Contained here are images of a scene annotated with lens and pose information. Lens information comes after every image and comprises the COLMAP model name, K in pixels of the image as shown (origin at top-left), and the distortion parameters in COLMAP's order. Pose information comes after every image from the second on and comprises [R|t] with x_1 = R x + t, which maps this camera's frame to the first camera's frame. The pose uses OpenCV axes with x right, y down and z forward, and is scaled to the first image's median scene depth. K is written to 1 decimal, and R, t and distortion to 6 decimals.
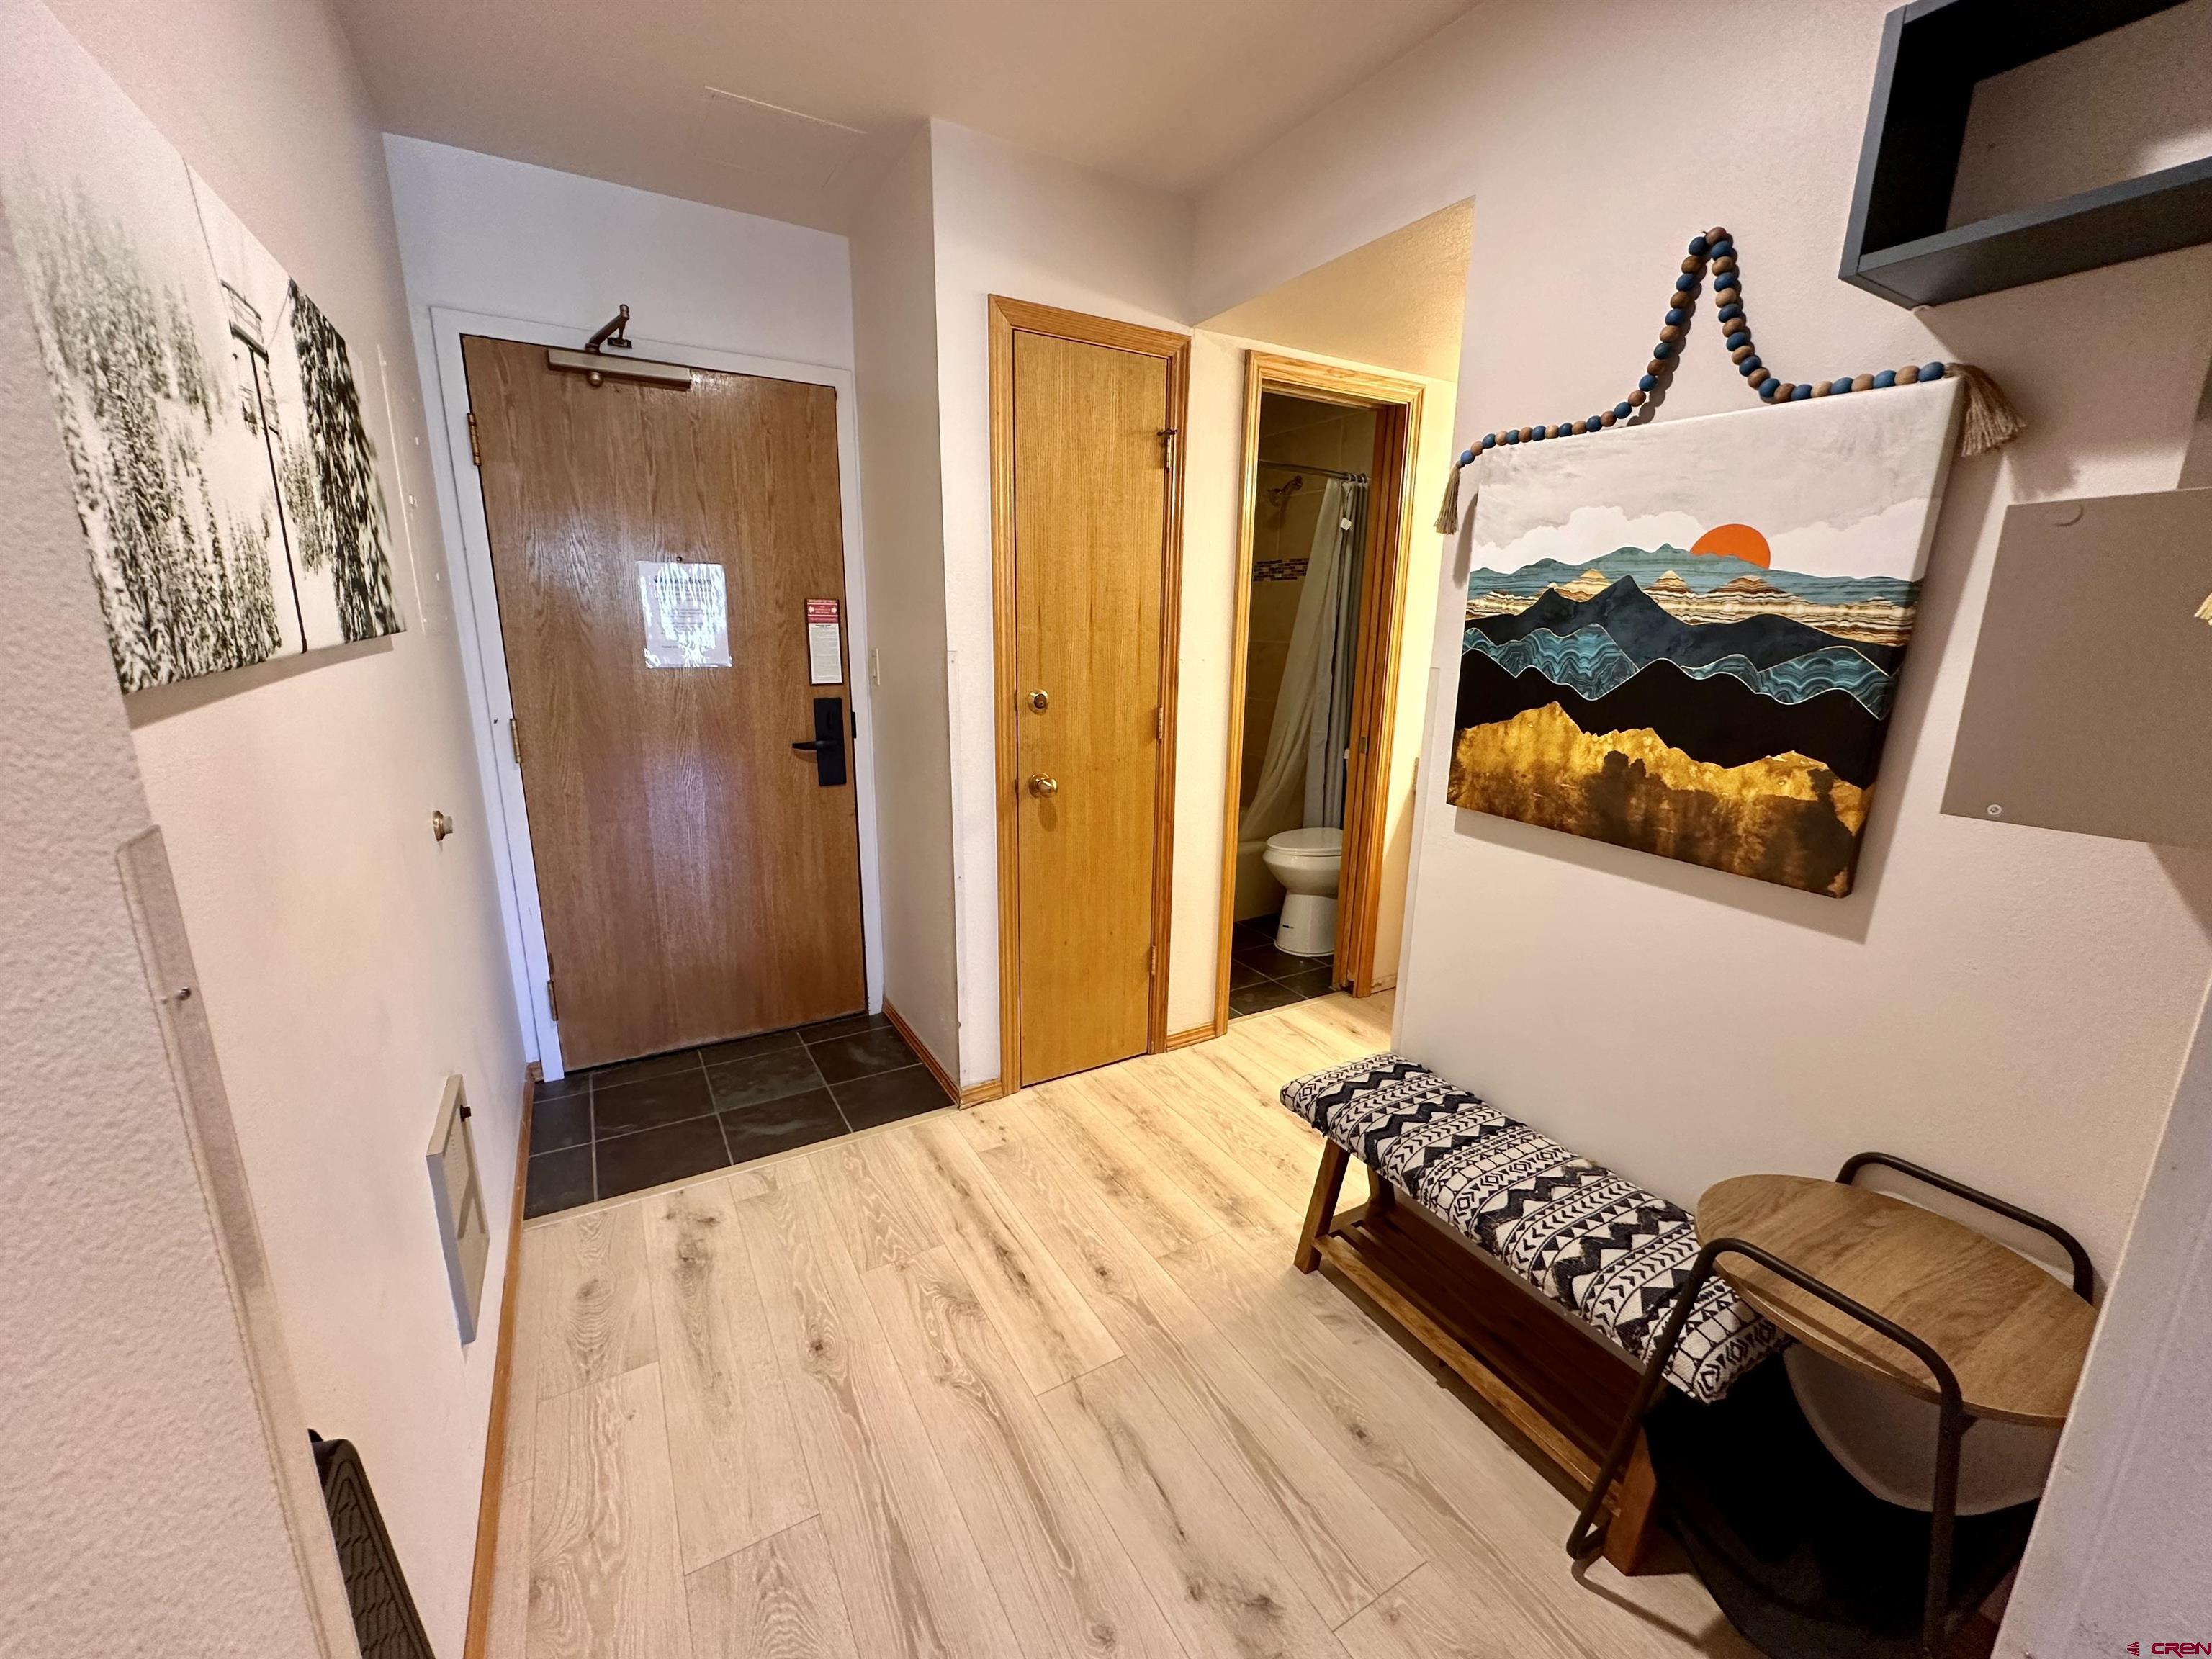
lens RADIAL K [[888.0, 0, 1106.0], [0, 888.0, 829.5], [0, 0, 1]] dist [0.000063, 0.000141]
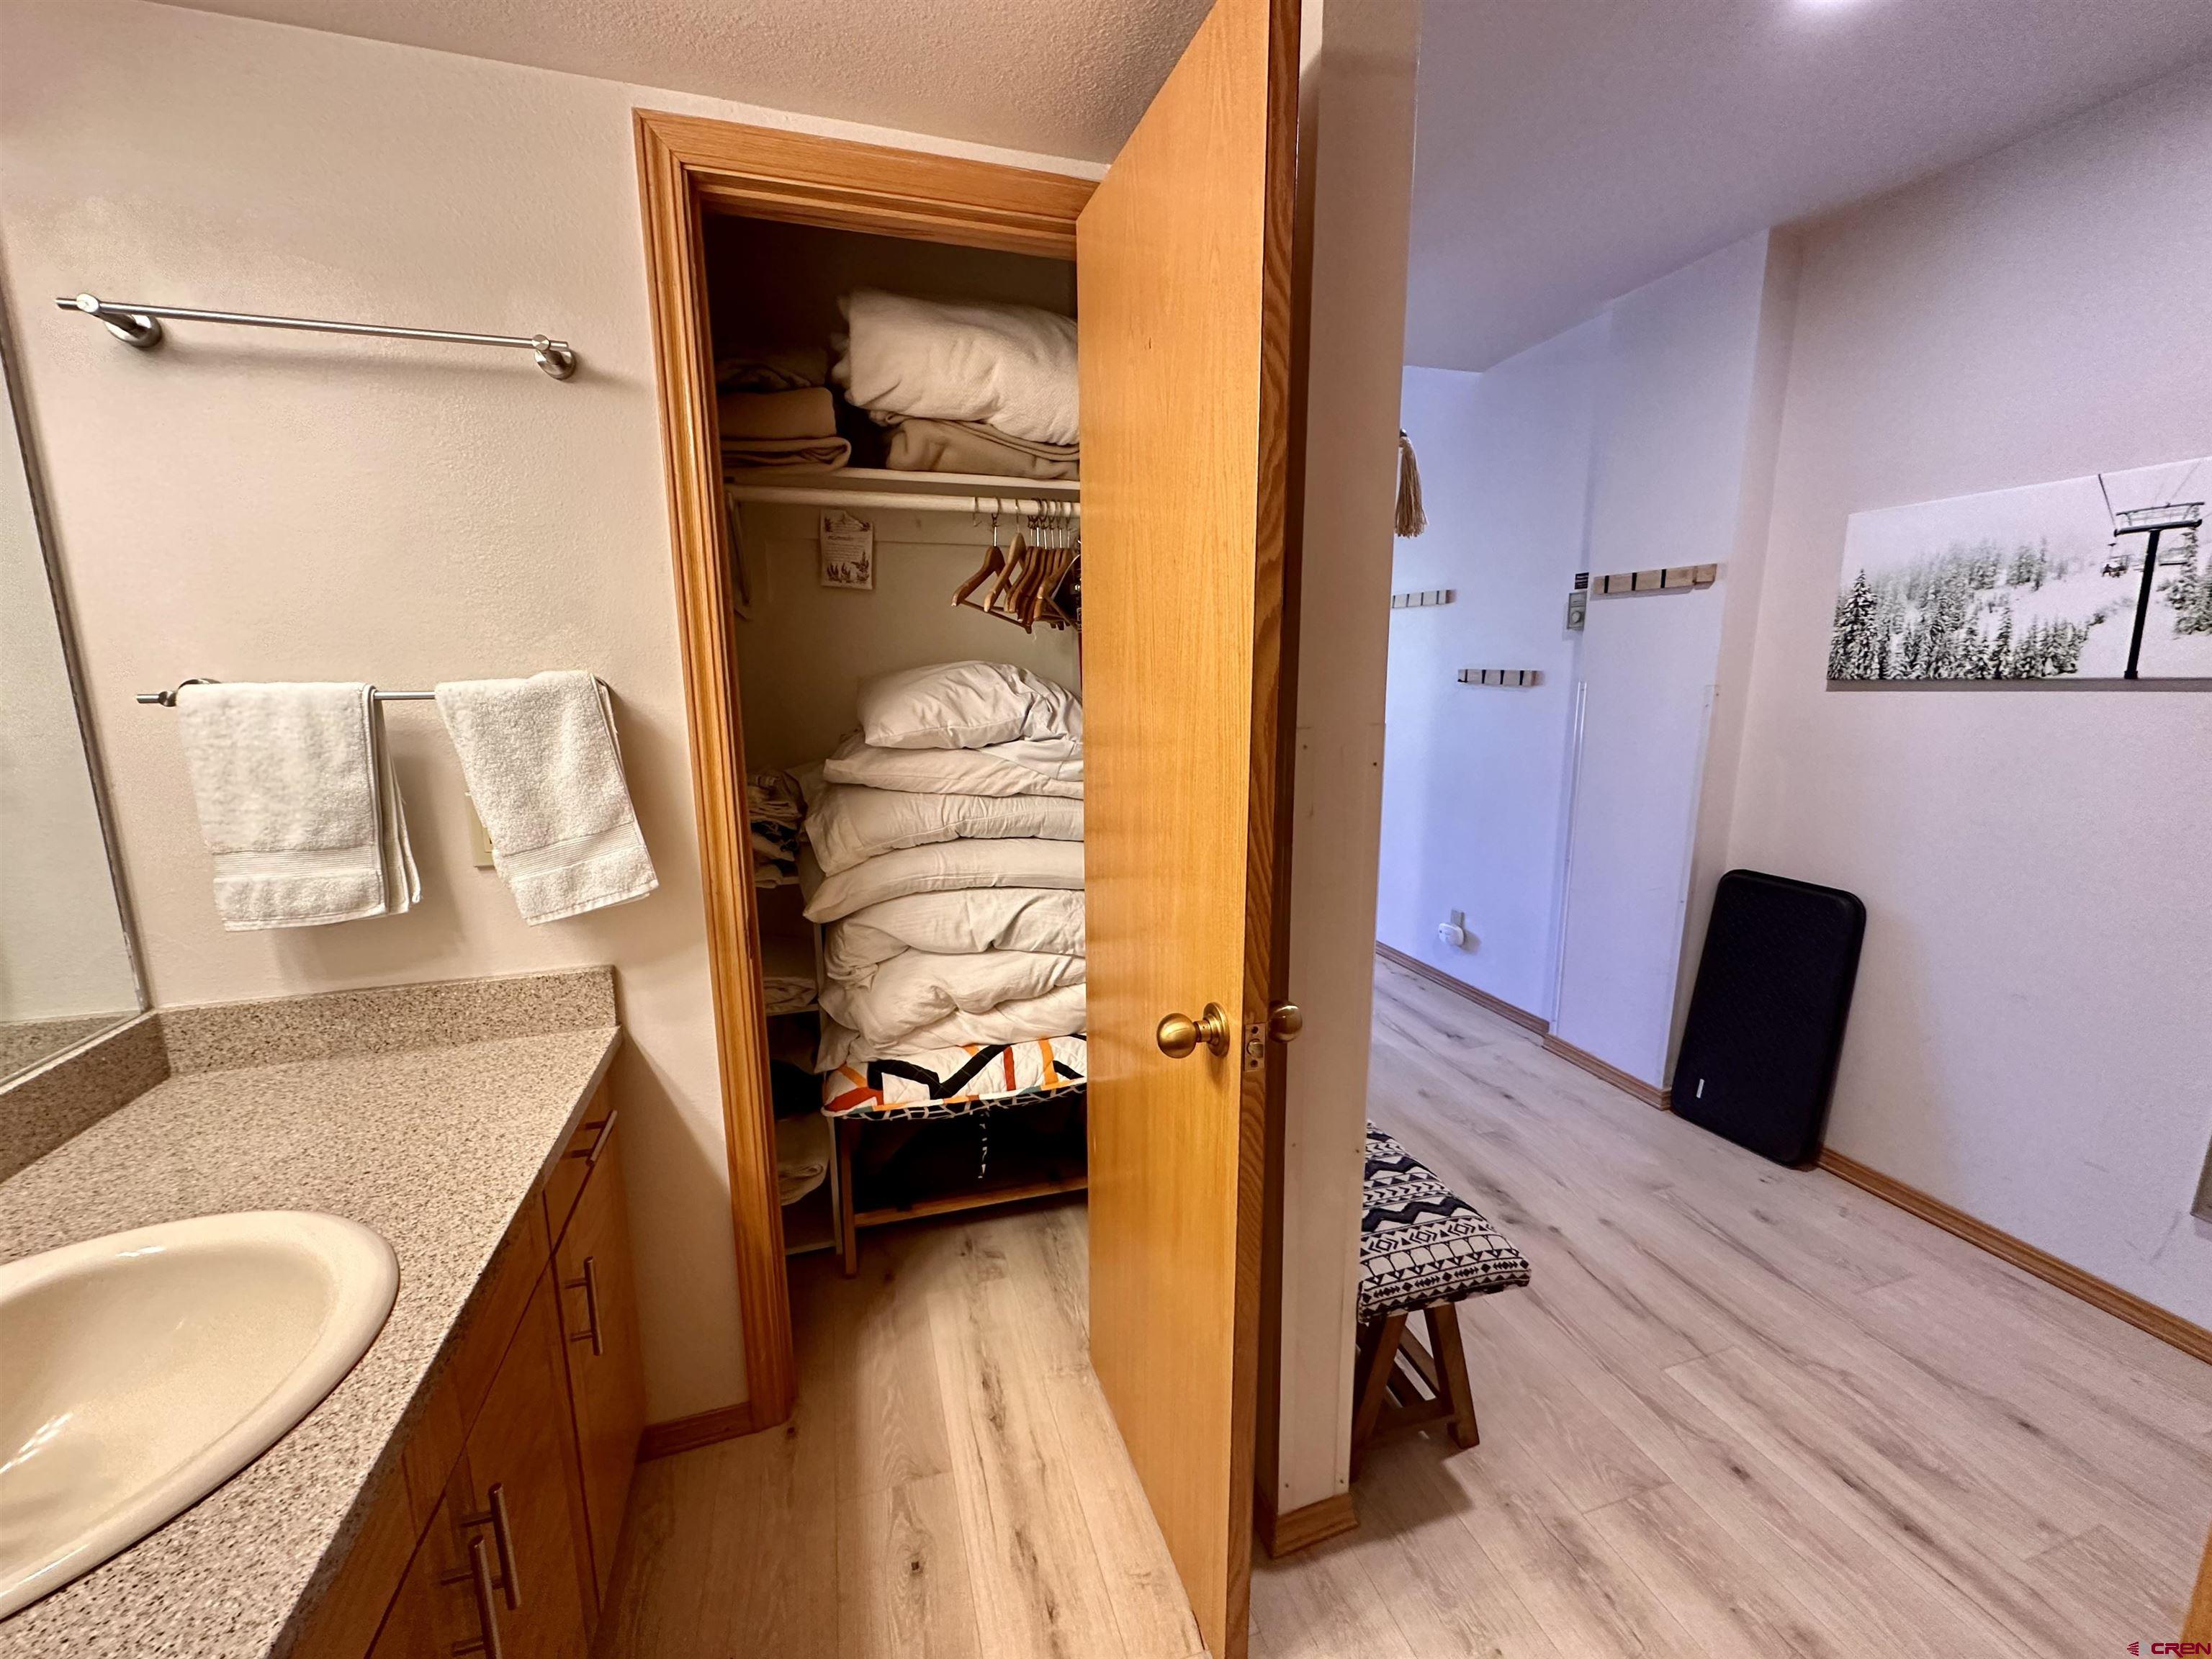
lens RADIAL K [[888.0, 0, 1106.0], [0, 888.0, 829.5], [0, 0, 1]] dist [0.000063, 0.000141]
pose [[-0.974104, -0.051287, 0.220206, 0.278528], [0.045419, 0.909694, 0.412789, -0.260971], [-0.221490, 0.412101, -0.883807, 1.103560]]
